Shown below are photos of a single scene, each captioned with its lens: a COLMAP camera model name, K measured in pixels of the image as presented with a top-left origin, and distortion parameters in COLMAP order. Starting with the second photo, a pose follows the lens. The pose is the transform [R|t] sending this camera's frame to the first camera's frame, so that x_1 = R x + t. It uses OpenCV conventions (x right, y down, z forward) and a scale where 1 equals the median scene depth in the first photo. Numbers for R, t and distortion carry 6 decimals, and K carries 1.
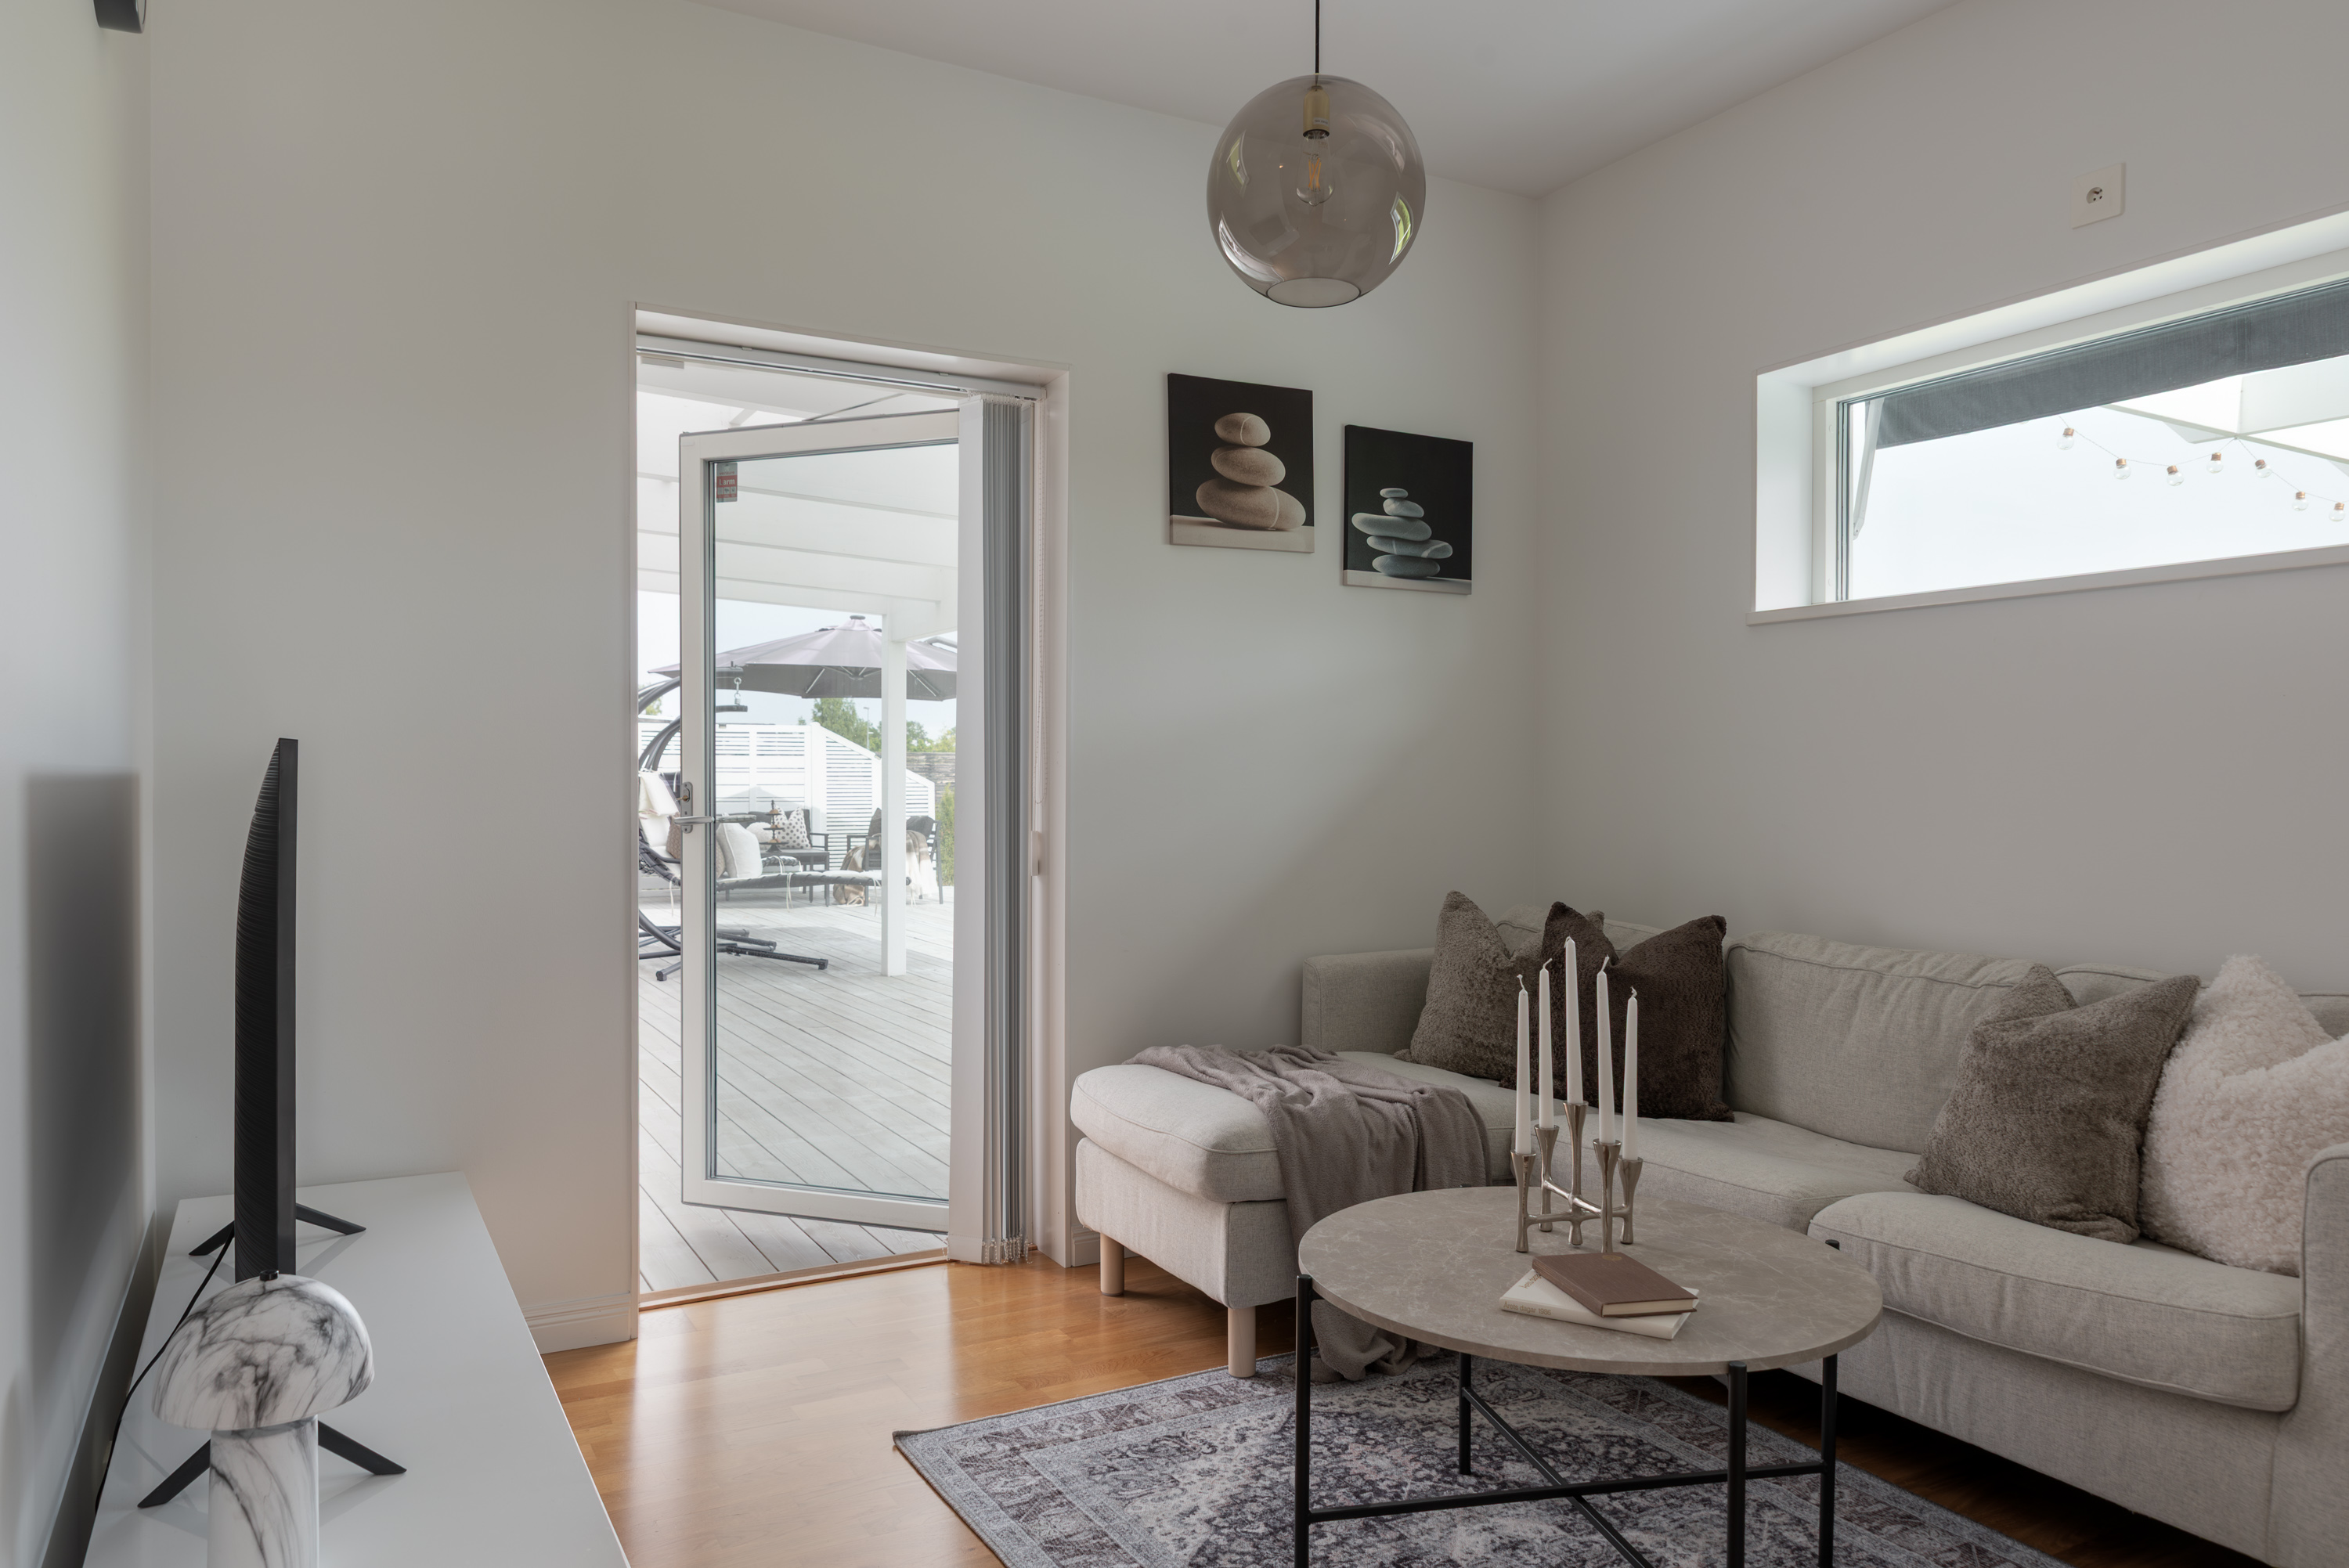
lens RADIAL K [[1578.5, 0, 1177.3], [0, 1578.5, 789.4], [0, 0, 1]] dist [-0.001539, -0.000001]
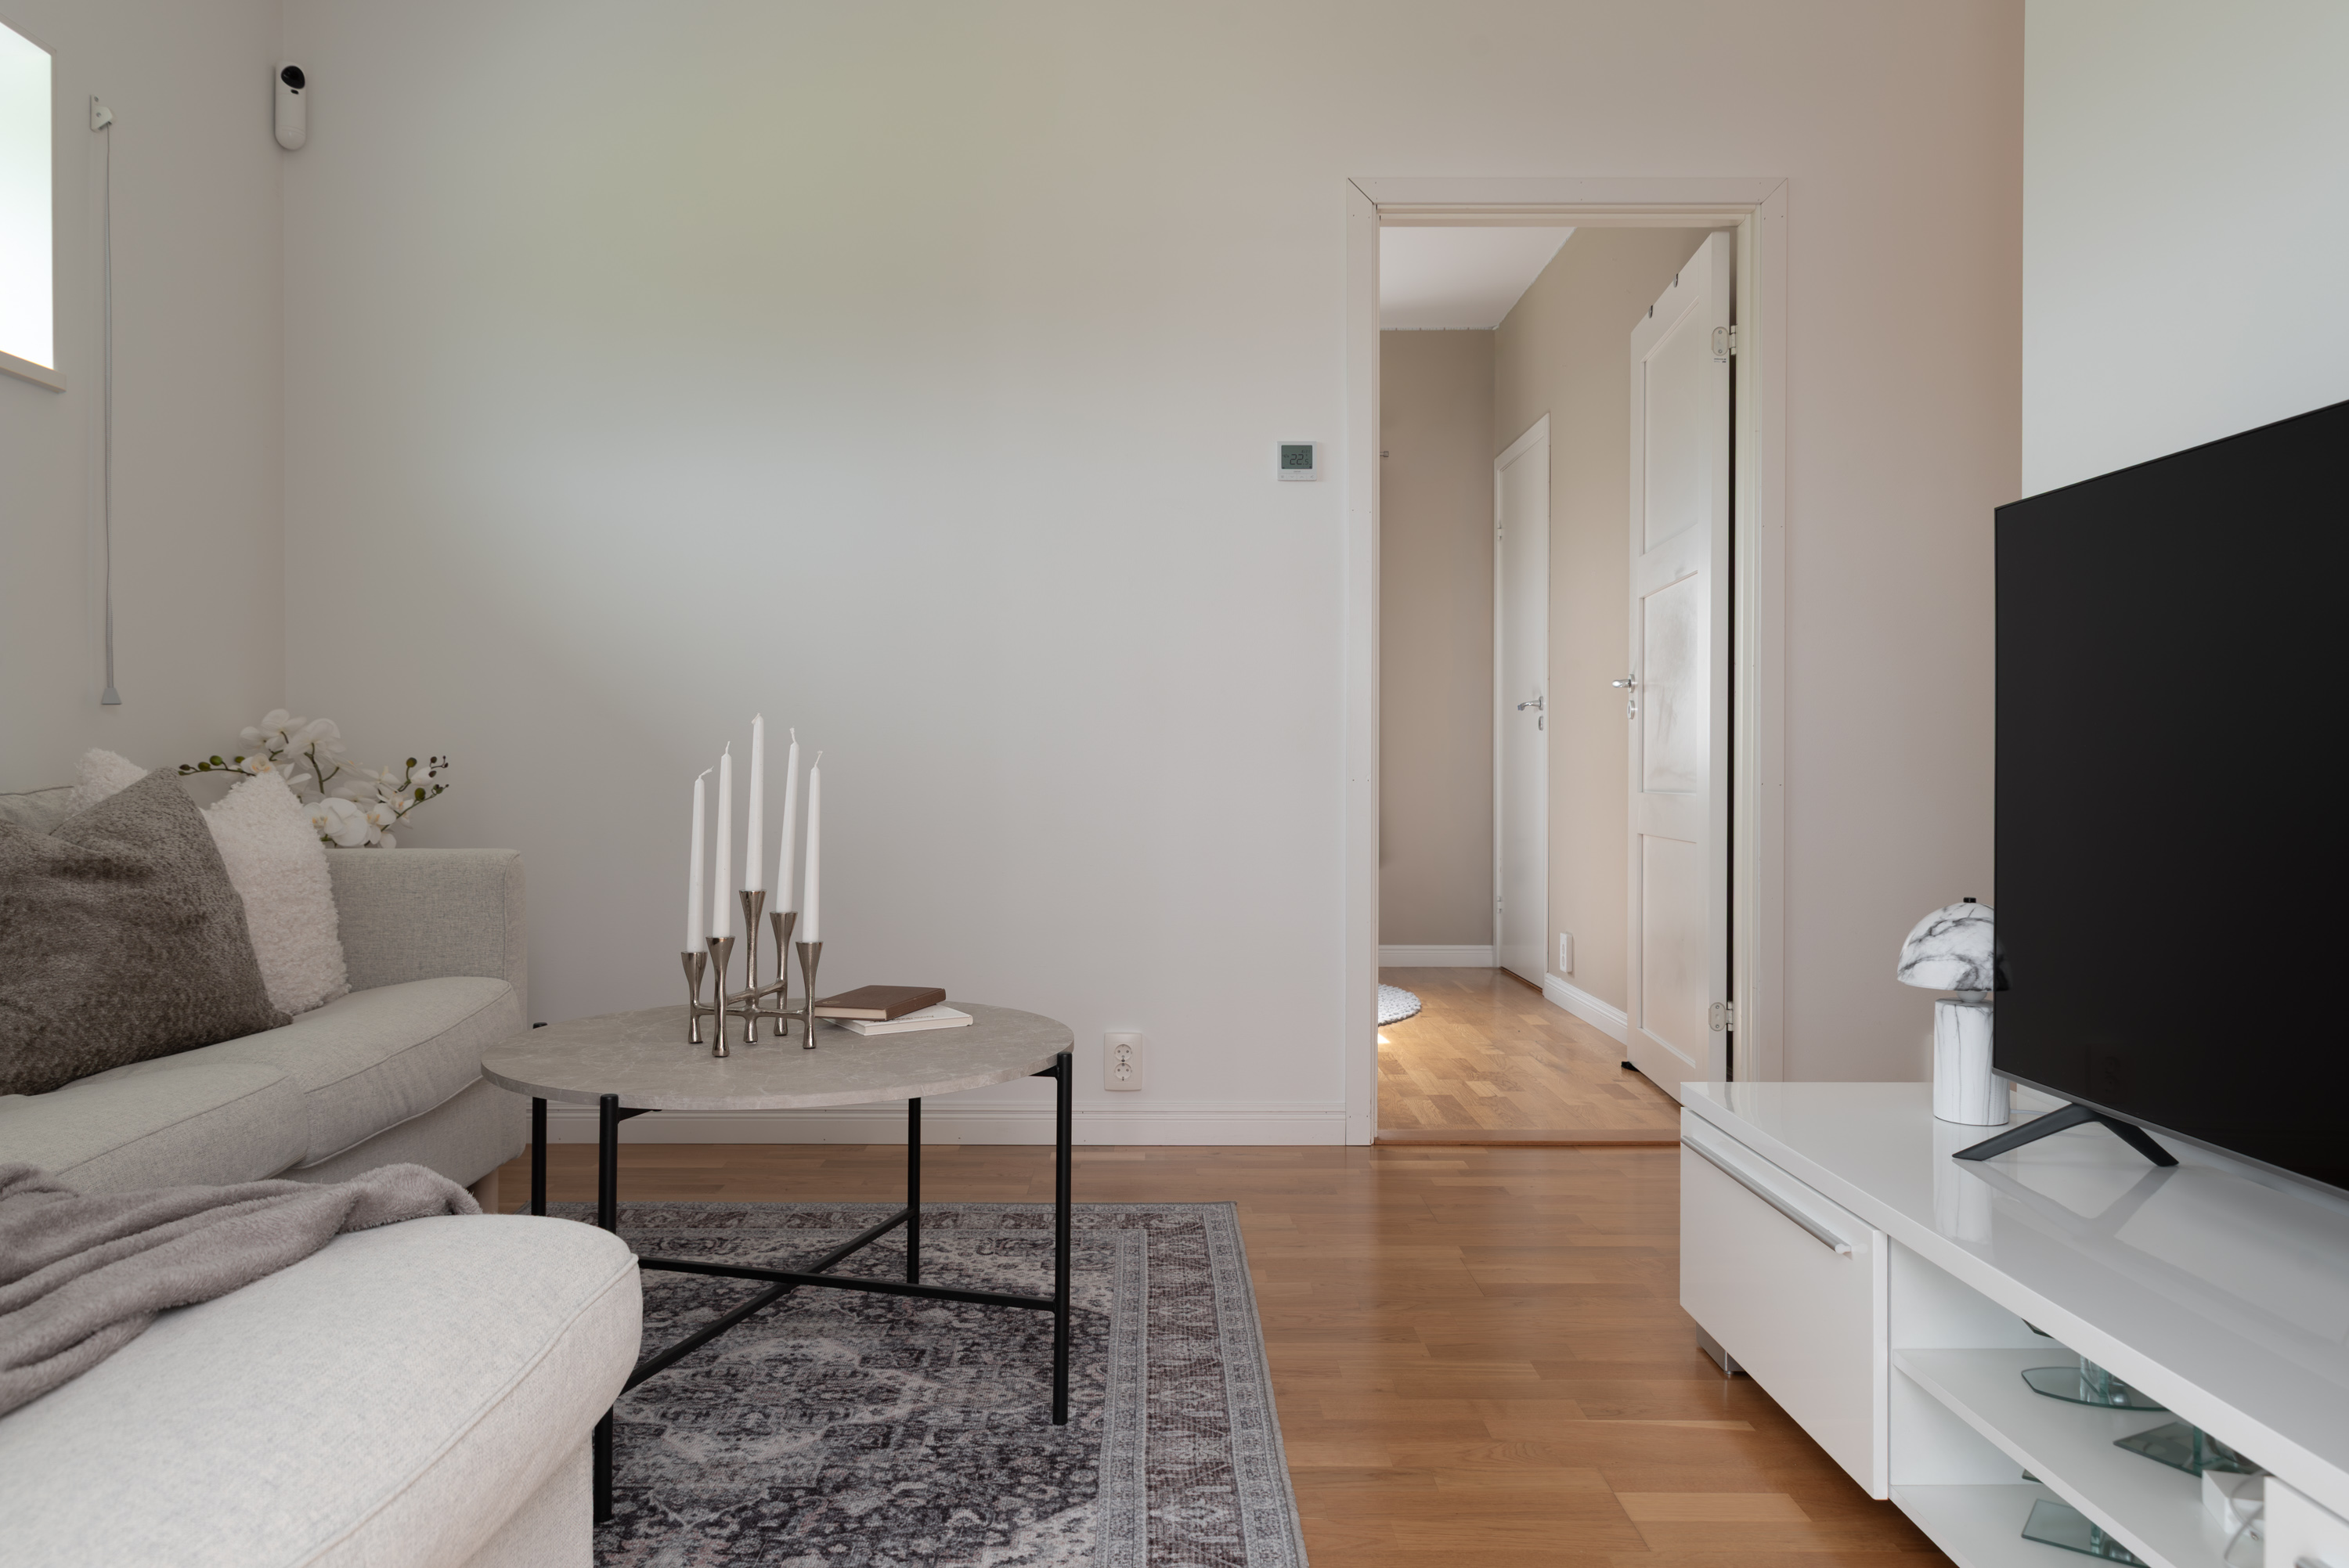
lens RADIAL K [[1543.4, 0, 1170.6], [0, 1543.4, 782.8], [0, 0, 1]] dist [-0.002432, -0.009610]
pose [[-0.883131, -0.002980, 0.469117, -0.367738], [-0.003115, 0.999995, 0.000490, 0.123303], [-0.469116, -0.001029, -0.883136, 1.574183]]
